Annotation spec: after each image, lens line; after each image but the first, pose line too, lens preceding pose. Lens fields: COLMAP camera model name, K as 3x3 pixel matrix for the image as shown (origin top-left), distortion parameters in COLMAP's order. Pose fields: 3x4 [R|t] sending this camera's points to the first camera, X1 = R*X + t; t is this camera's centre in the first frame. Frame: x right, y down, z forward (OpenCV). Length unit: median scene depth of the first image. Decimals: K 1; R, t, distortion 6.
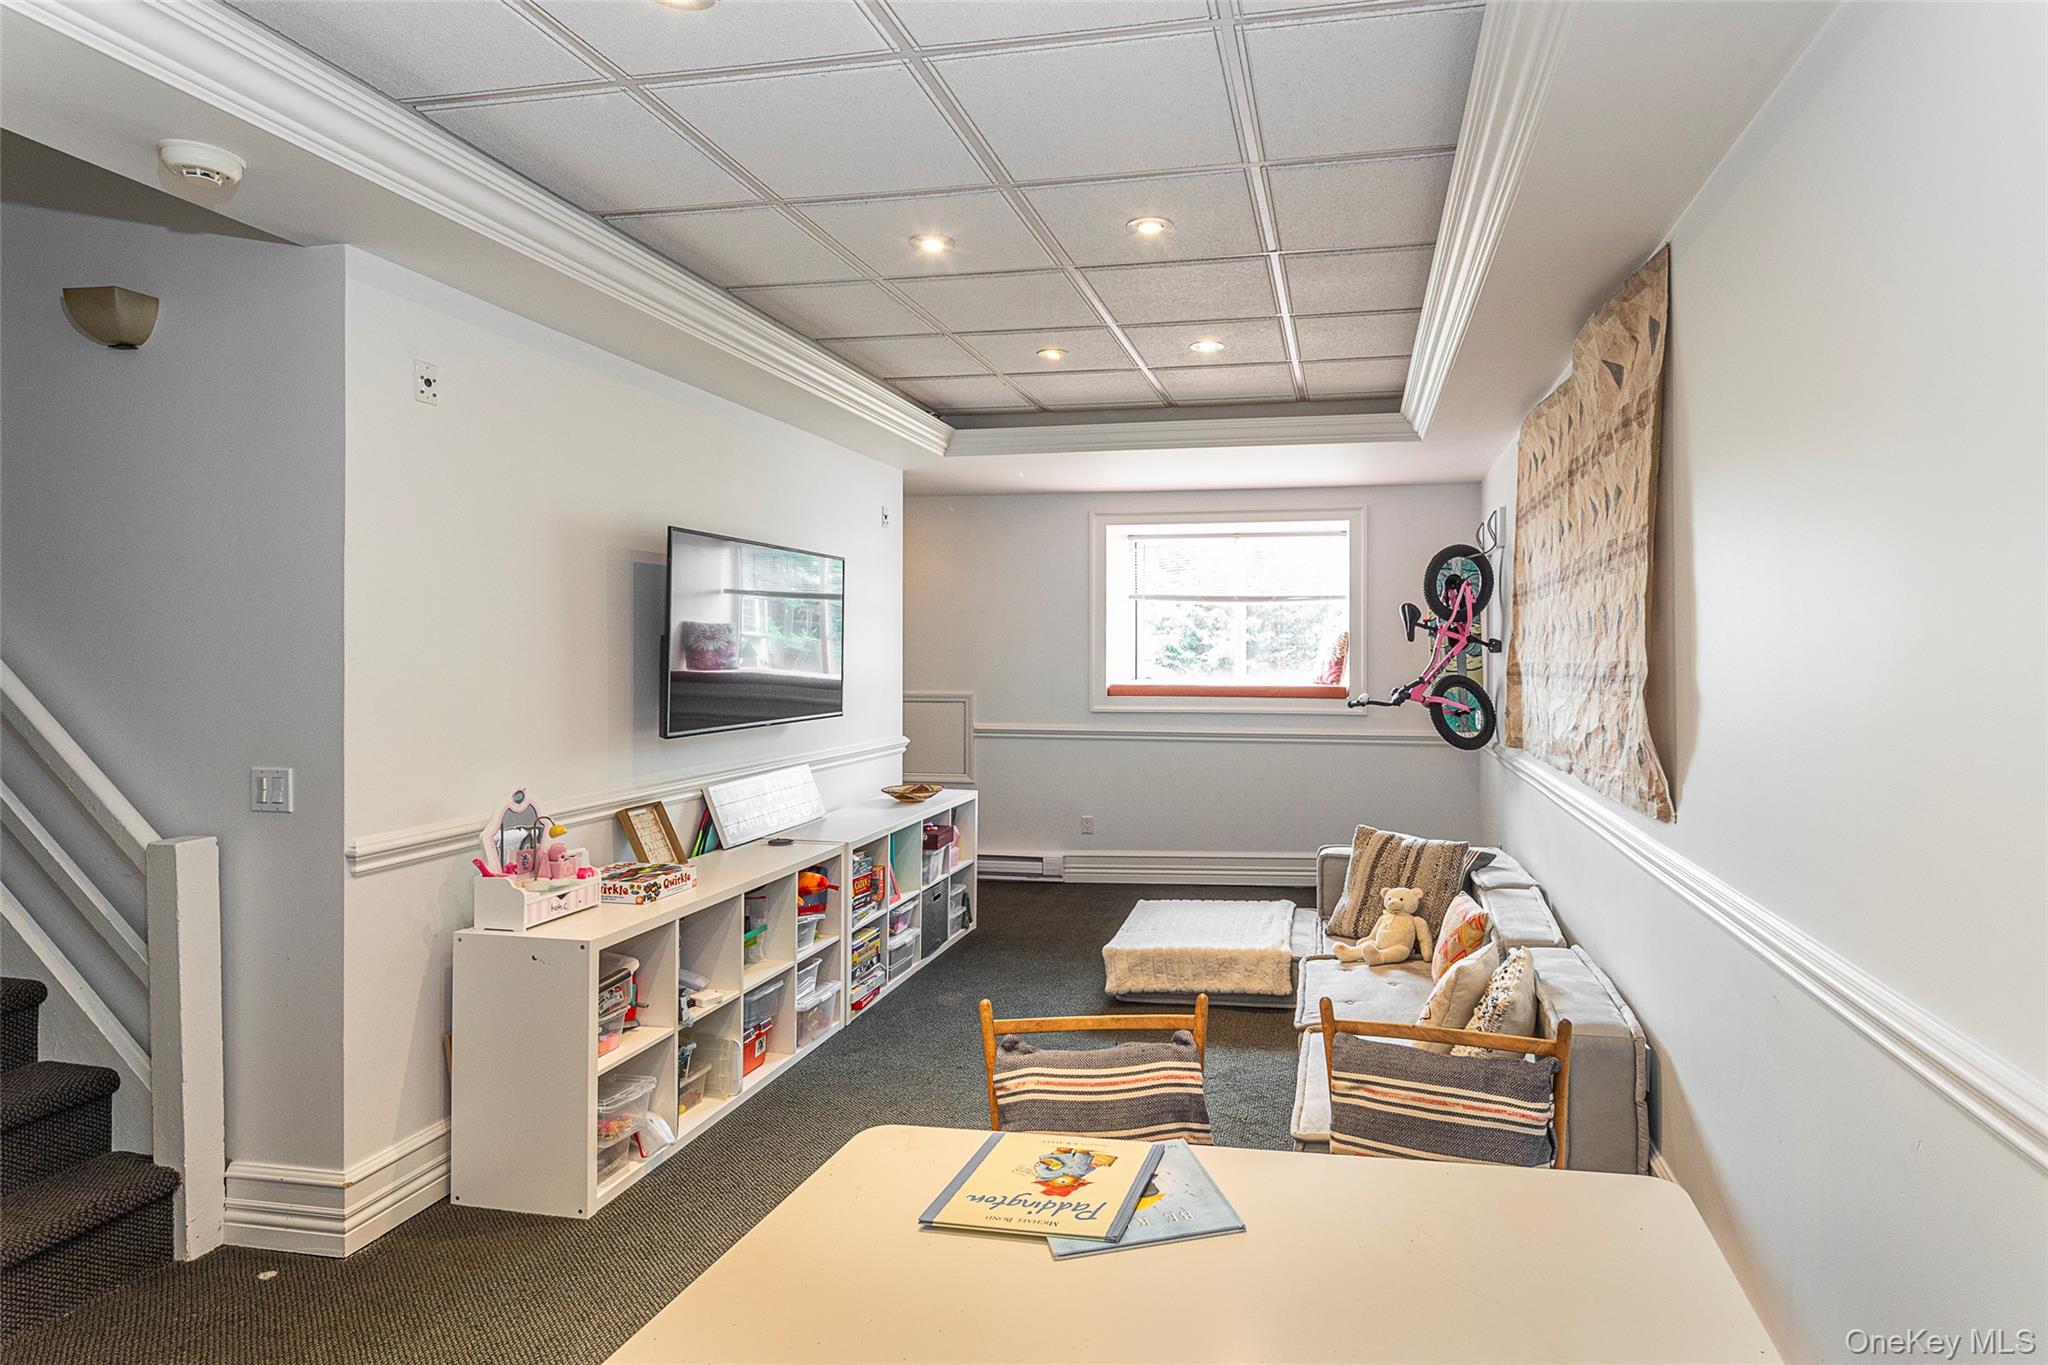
lens RADIAL K [[1039.5, 0, 1024.0], [0, 1039.5, 682.5], [0, 0, 1]] dist [-0.000407, -0.000143]
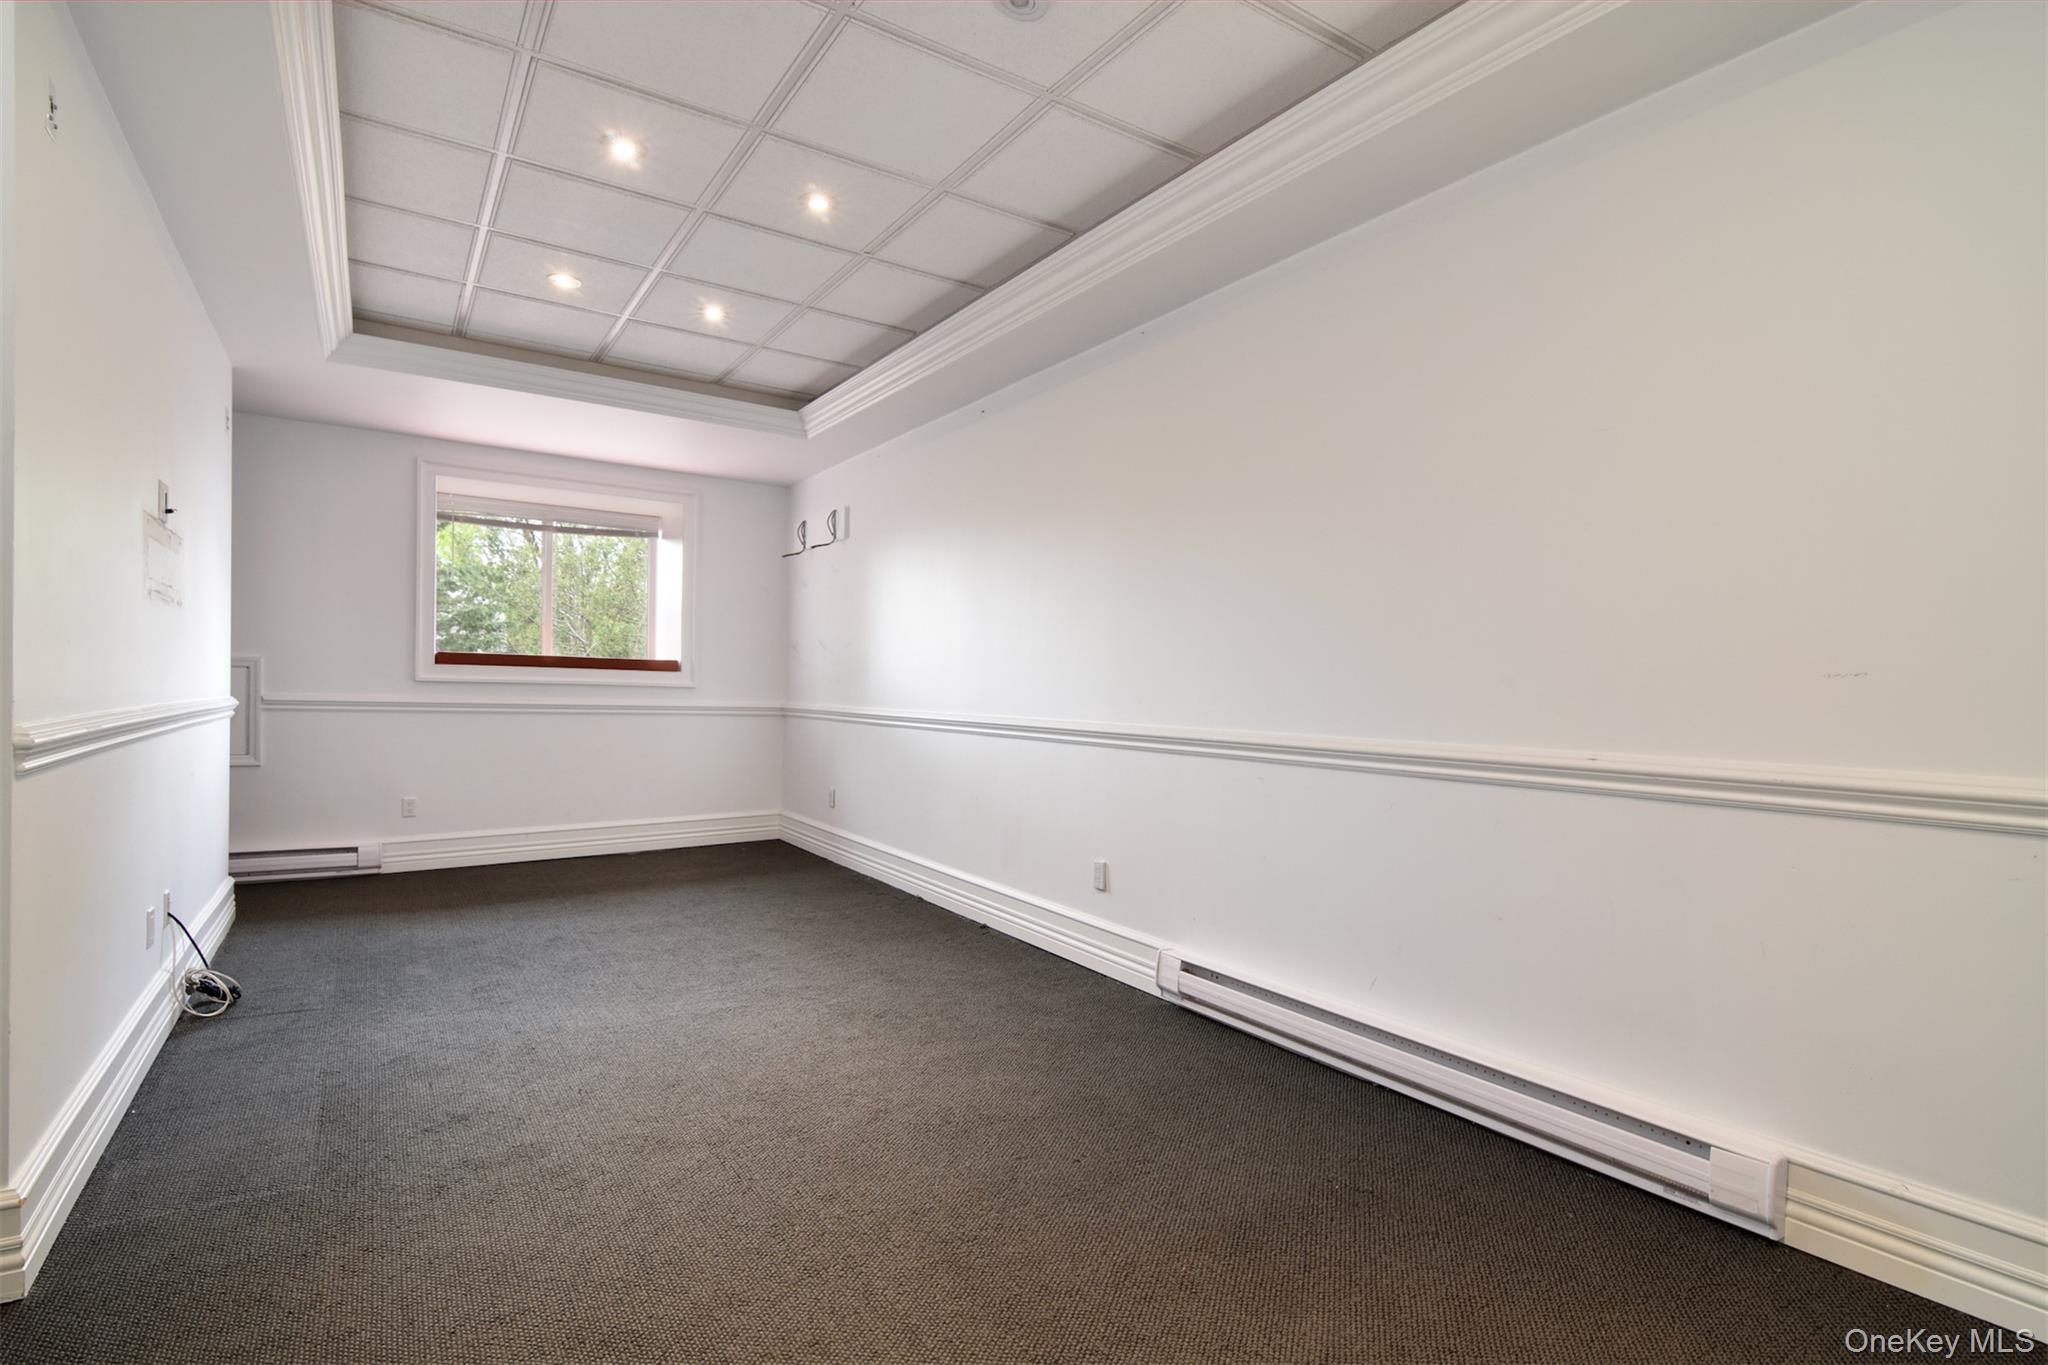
lens RADIAL K [[999.4, 0, 1026.0], [0, 999.4, 717.2], [0, 0, 1]] dist [-0.007281, -0.000464]
pose [[0.732186, -0.015846, 0.680920, -0.247065], [-0.008251, 0.999450, 0.032130, 0.048427], [-0.681054, -0.029143, 0.731653, 0.011022]]
